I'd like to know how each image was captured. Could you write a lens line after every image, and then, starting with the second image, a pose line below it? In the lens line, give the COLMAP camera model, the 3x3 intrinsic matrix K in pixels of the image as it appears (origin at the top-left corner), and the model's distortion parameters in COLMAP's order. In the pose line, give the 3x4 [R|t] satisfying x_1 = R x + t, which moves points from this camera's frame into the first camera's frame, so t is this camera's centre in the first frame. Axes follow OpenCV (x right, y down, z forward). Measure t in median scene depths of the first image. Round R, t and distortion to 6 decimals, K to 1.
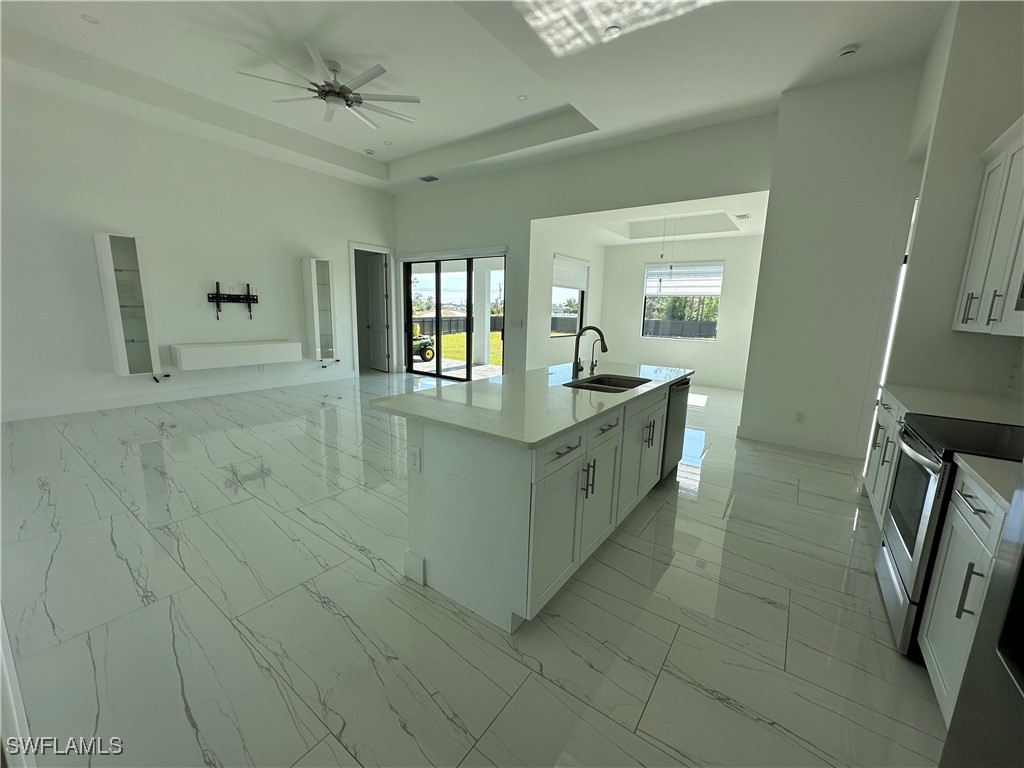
lens RADIAL K [[407.2, 0, 512.0], [0, 407.2, 384.0], [0, 0, 1]] dist [-0.000817, -0.000167]
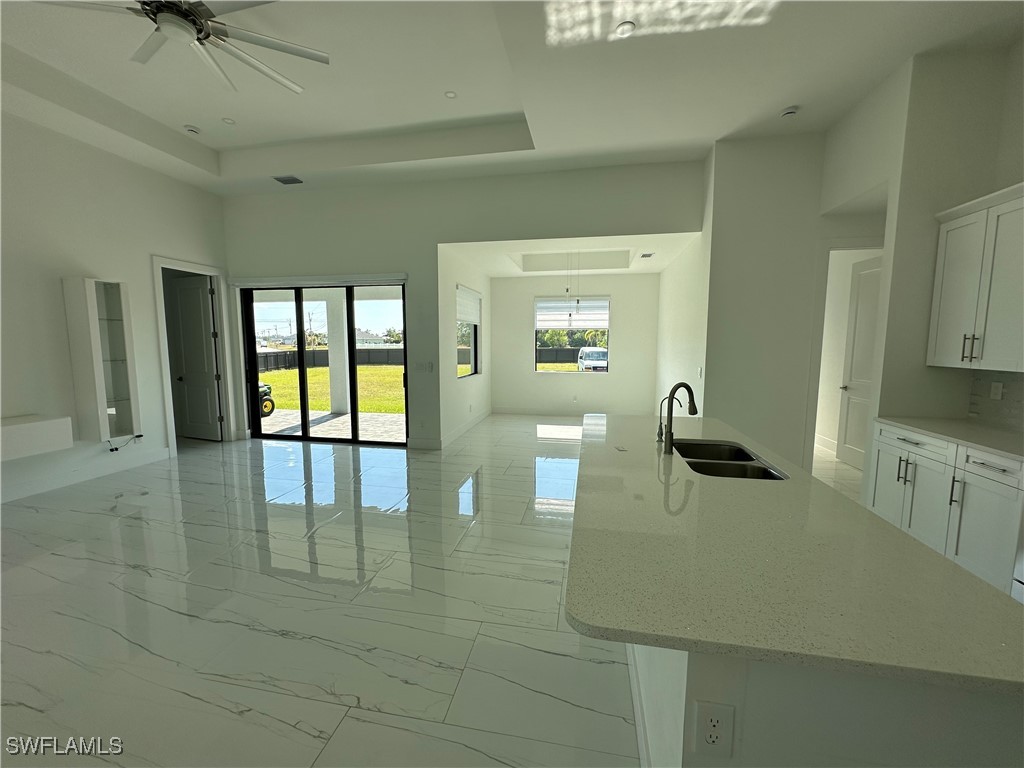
lens RADIAL K [[407.2, 0, 512.0], [0, 407.2, 384.0], [0, 0, 1]] dist [-0.000817, -0.000167]
pose [[0.906170, -0.069393, 0.417181, -0.164845], [0.098159, 0.994019, -0.047870, -0.053450], [-0.411364, 0.084328, 0.907562, 0.177371]]
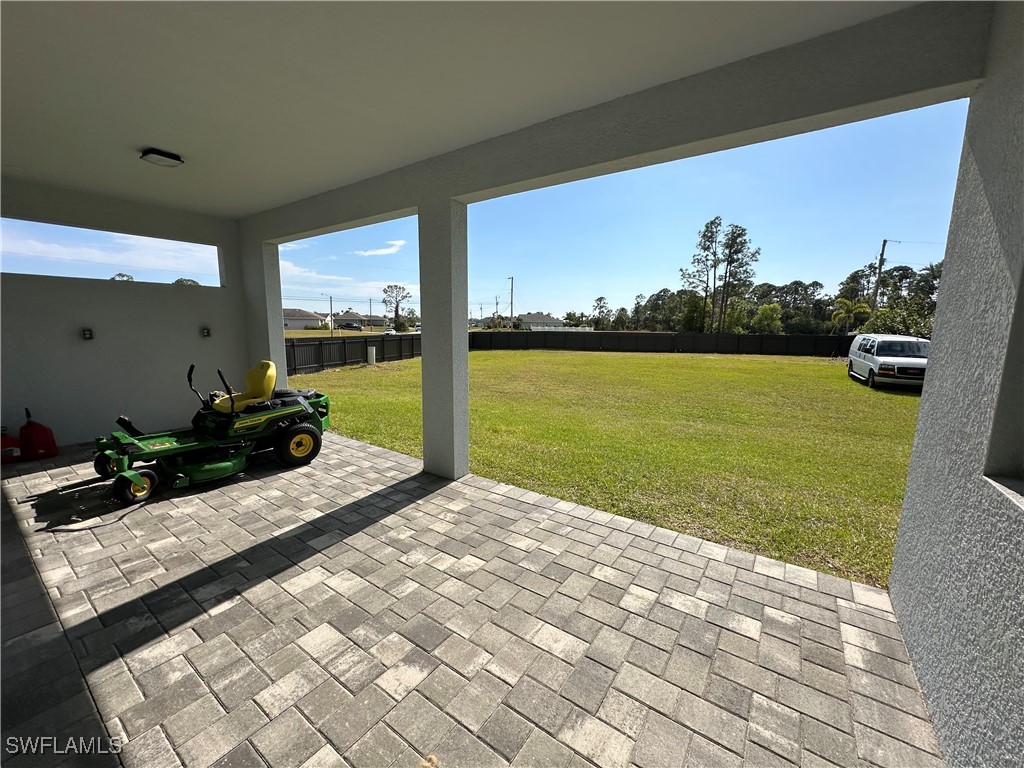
lens RADIAL K [[407.2, 0, 512.0], [0, 407.2, 384.0], [0, 0, 1]] dist [-0.000817, -0.000167]
pose [[0.999857, -0.016118, 0.005079, -0.028137], [0.016282, 0.999283, -0.034193, -0.179754], [-0.004524, 0.034270, 0.999402, 1.019976]]
